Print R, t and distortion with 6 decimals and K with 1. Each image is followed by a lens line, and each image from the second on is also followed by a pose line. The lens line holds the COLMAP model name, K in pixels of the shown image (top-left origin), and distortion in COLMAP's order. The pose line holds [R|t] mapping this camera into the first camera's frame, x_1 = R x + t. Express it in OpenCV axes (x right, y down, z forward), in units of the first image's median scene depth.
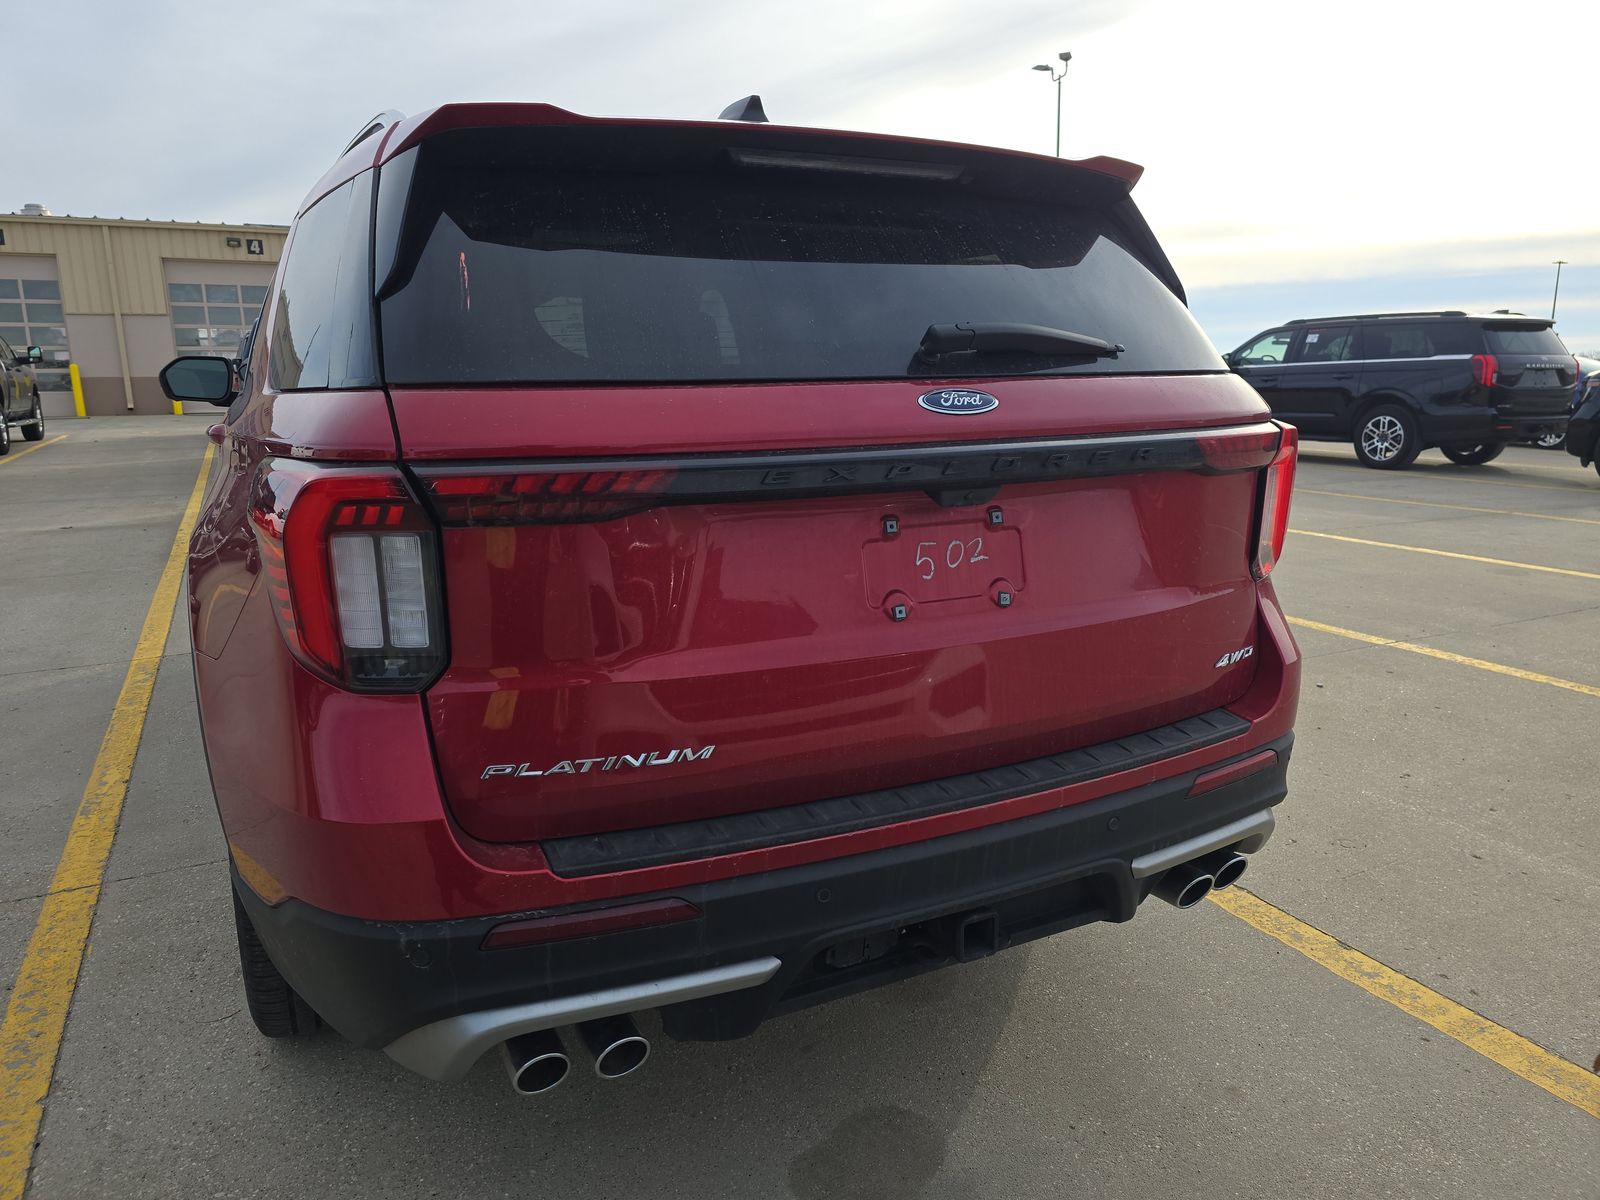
lens RADIAL K [[1044.3, 0, 805.7], [0, 1044.3, 605.1], [0, 0, 1]] dist [0.082195, -0.086863]
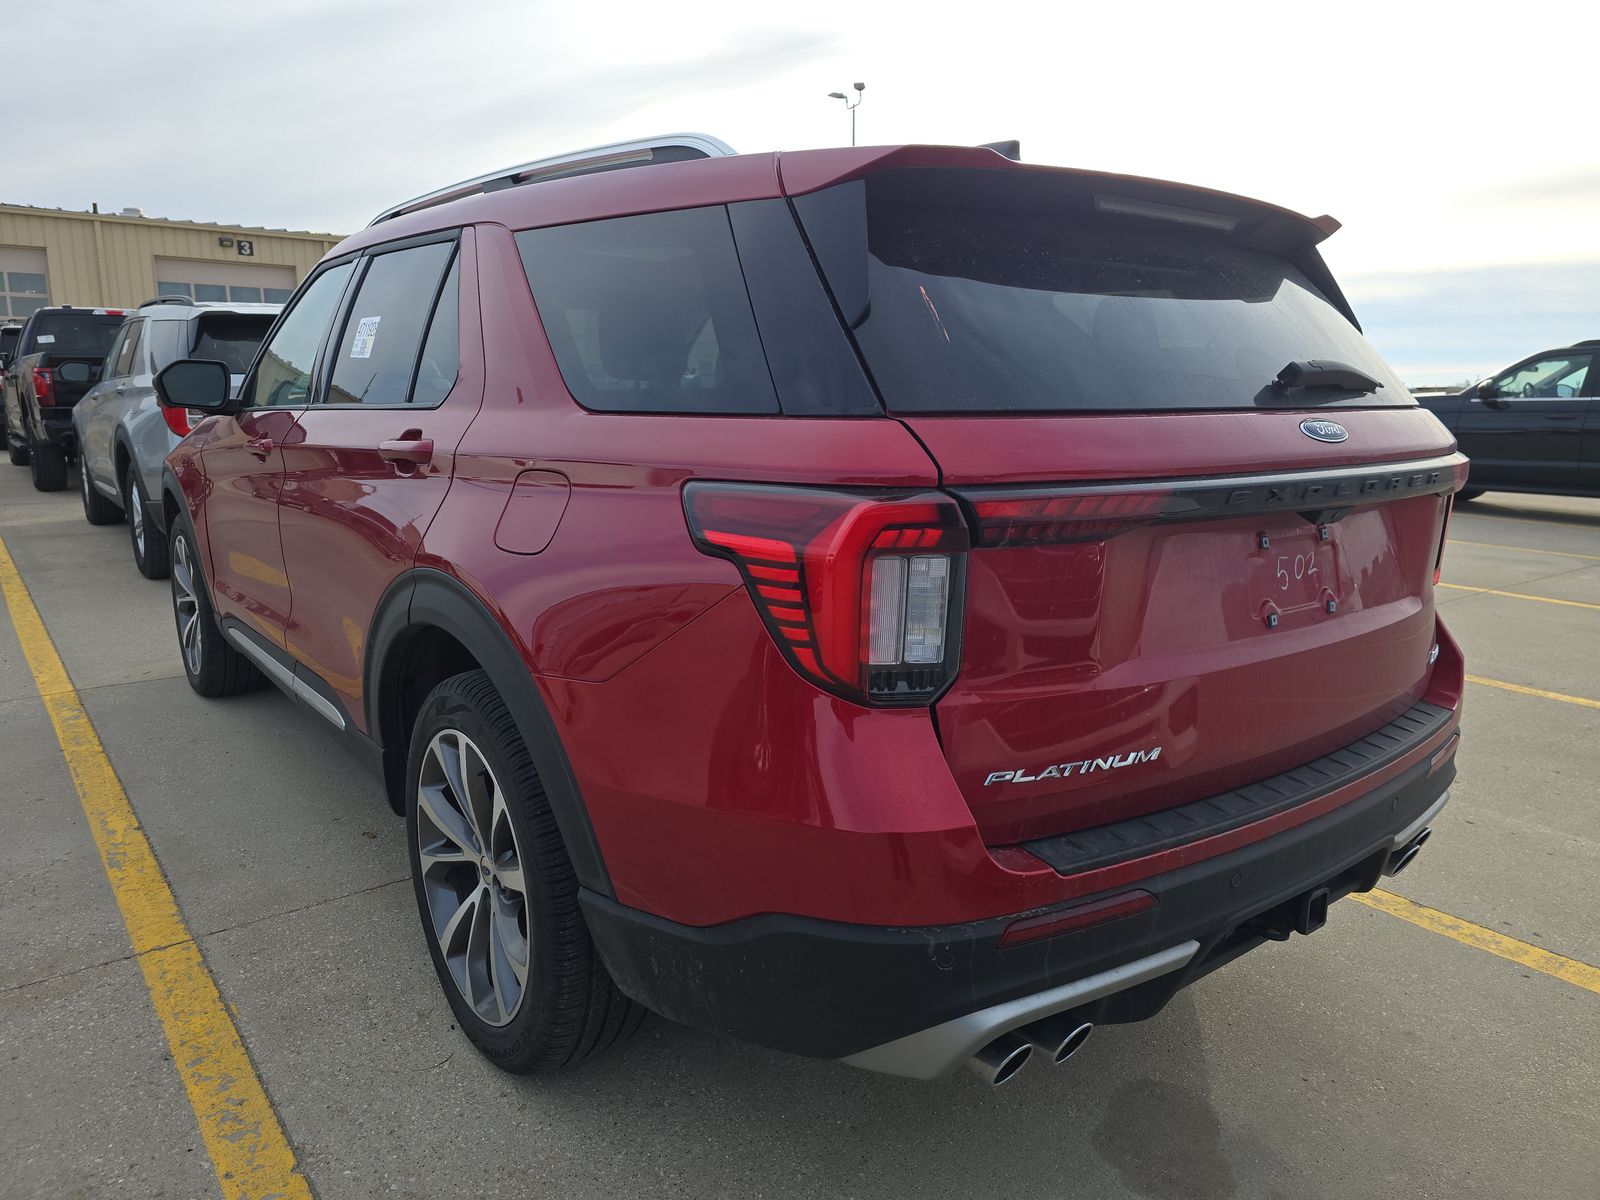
lens RADIAL K [[1051.8, 0, 800.8], [0, 1051.8, 605.8], [0, 0, 1]] dist [0.047697, -0.053111]
pose [[0.981839, -0.020142, 0.188645, -0.566904], [0.022362, 0.999703, -0.009647, -0.008062], [-0.188394, 0.013691, 0.981998, -0.003131]]
